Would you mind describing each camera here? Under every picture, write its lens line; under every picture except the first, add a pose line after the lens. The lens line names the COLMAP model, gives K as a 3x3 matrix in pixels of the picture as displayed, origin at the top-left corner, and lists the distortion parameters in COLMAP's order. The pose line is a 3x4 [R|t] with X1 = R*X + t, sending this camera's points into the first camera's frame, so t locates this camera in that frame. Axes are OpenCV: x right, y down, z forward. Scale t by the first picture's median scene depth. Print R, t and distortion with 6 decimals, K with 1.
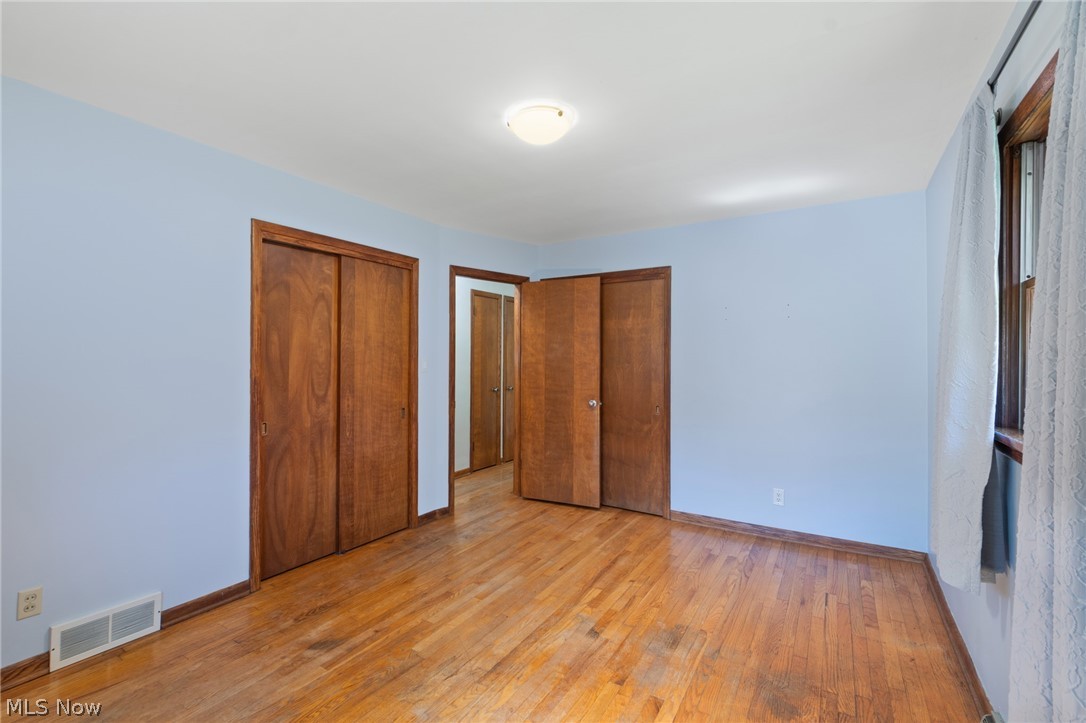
lens RADIAL K [[463.7, 0, 539.0], [0, 463.7, 365.2], [0, 0, 1]] dist [-0.002087, -0.000714]
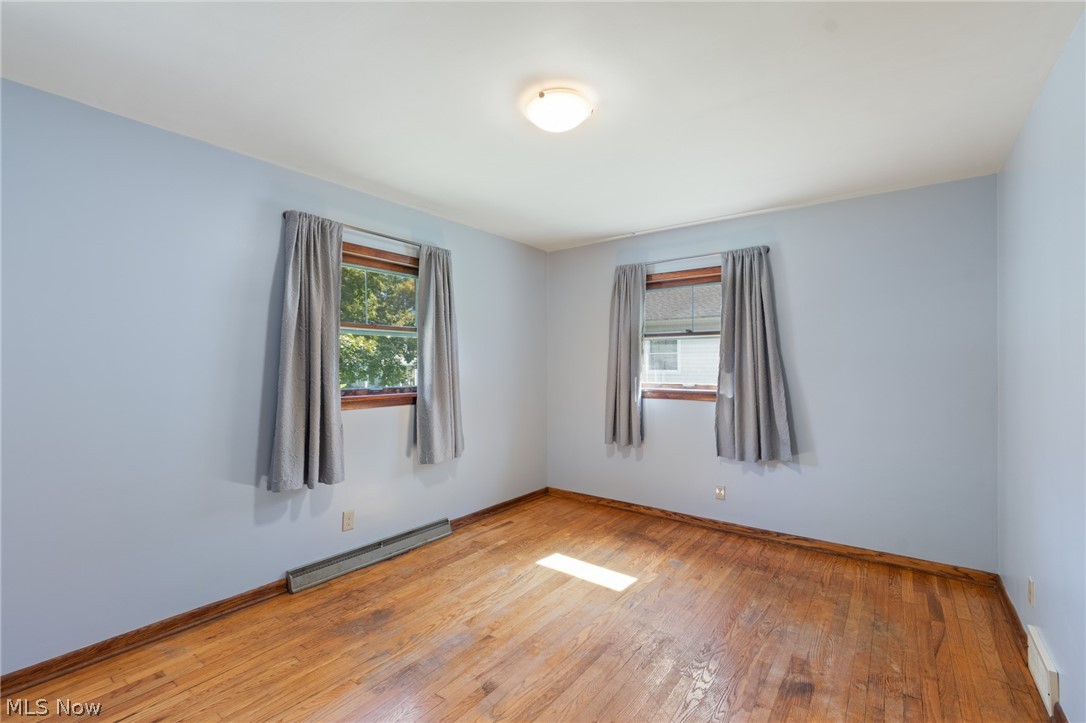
lens RADIAL K [[463.7, 0, 539.0], [0, 463.7, 365.2], [0, 0, 1]] dist [-0.002087, -0.000714]
pose [[-0.996095, -0.006297, 0.088058, -0.046462], [-0.006145, 0.999979, 0.002000, -0.007119], [-0.088069, 0.001451, -0.996113, 1.950239]]
